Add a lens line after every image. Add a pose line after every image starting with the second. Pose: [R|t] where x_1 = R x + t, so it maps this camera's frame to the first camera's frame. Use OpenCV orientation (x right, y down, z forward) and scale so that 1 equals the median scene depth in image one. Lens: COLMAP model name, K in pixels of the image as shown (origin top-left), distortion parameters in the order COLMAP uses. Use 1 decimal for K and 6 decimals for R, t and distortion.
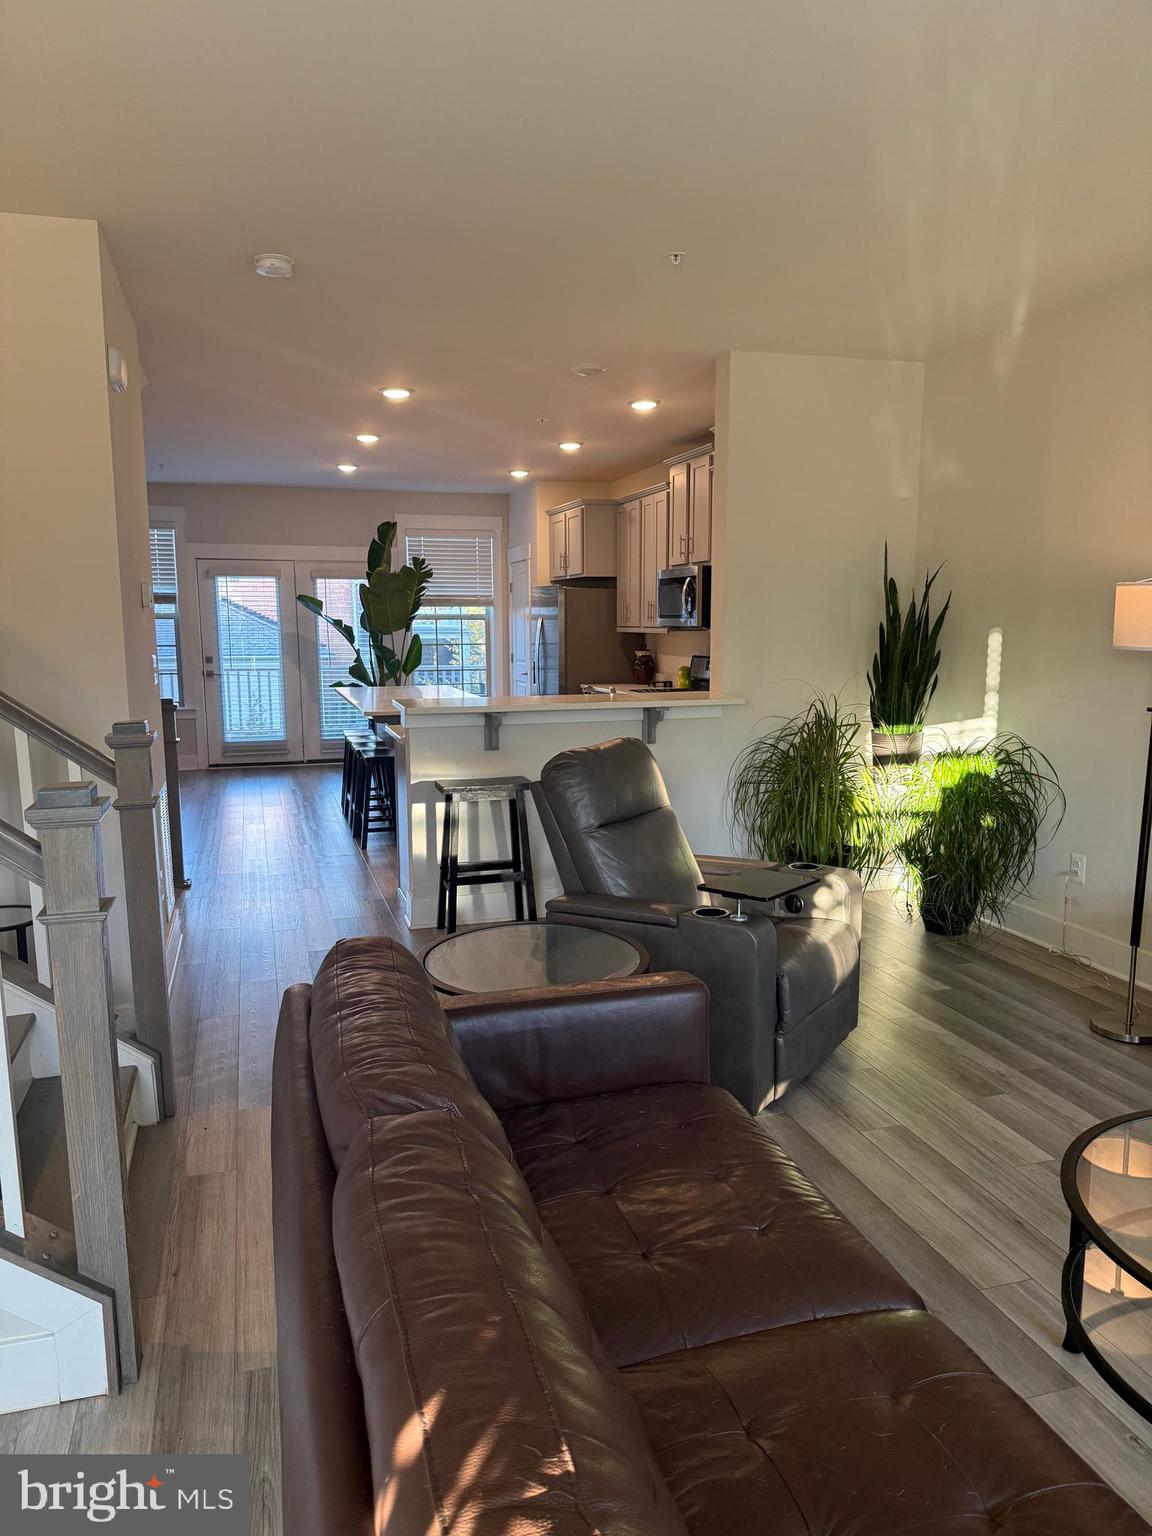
lens RADIAL K [[1071.5, 0, 570.4], [0, 1071.5, 780.7], [0, 0, 1]] dist [0.155669, -0.308767]
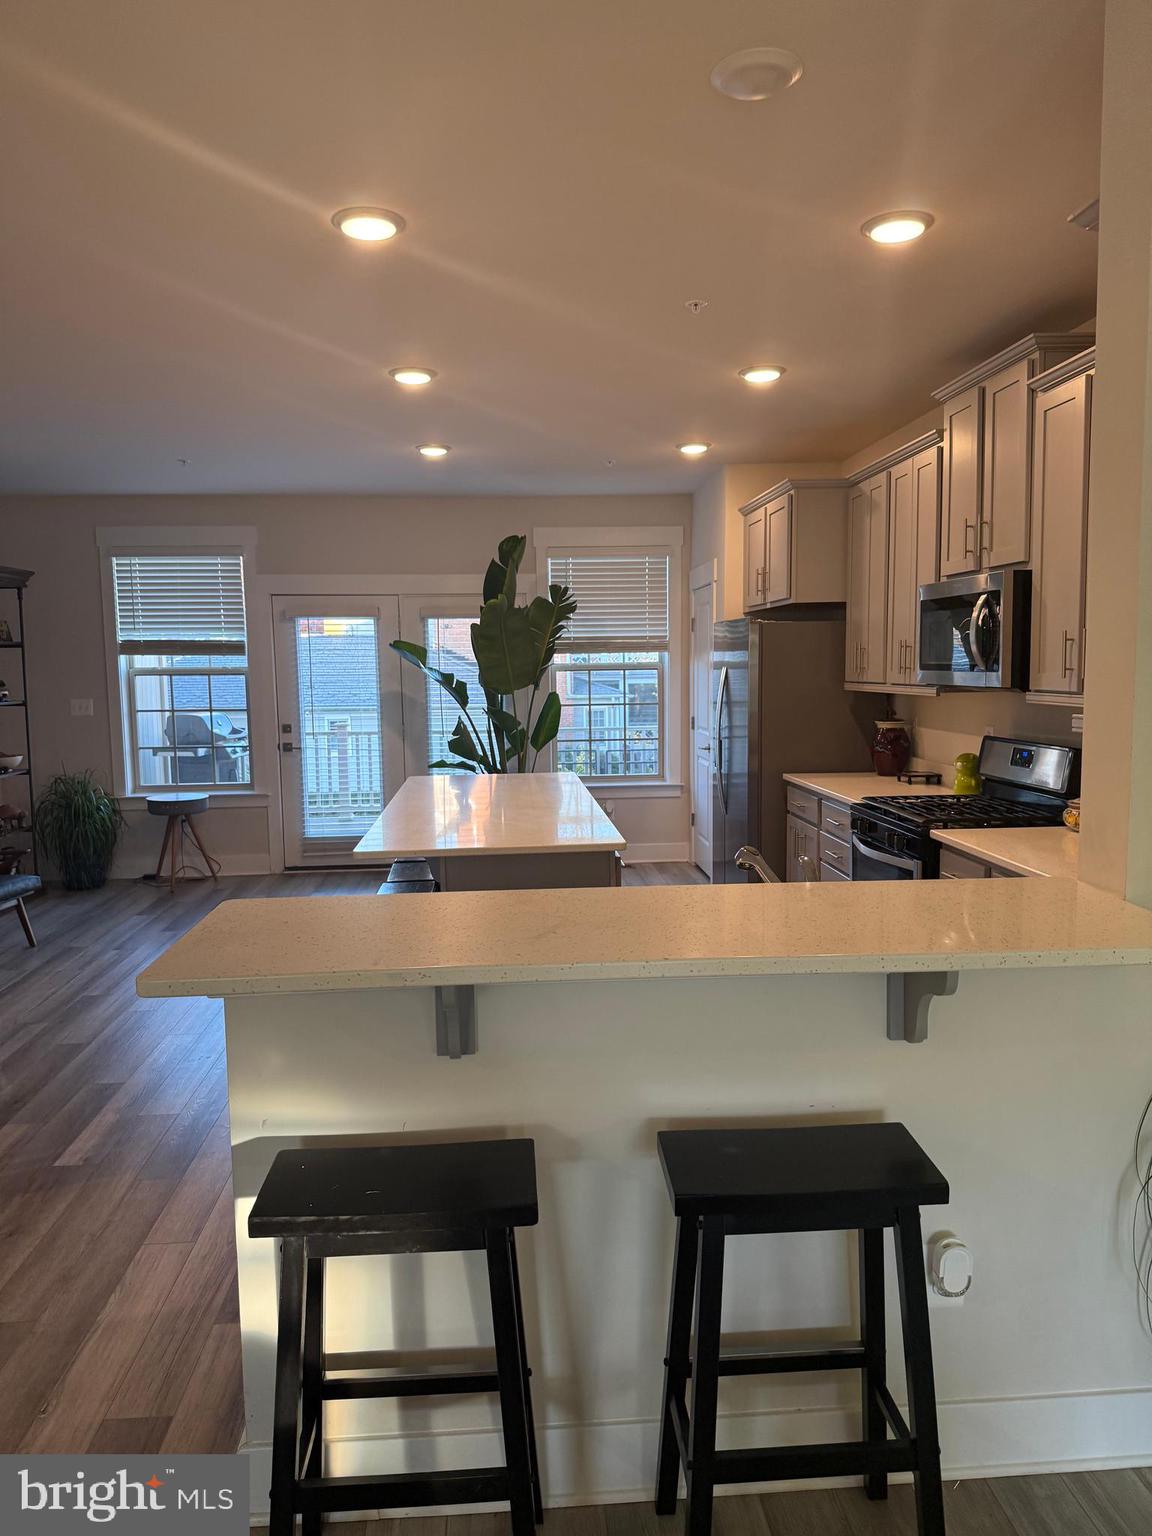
lens RADIAL K [[1071.5, 0, 570.4], [0, 1071.5, 780.7], [0, 0, 1]] dist [0.155669, -0.308767]
pose [[0.976319, 0.013625, -0.215906, 0.021841], [-0.021794, 0.999132, -0.035502, -0.055206], [0.215235, 0.039366, 0.975768, 0.327834]]
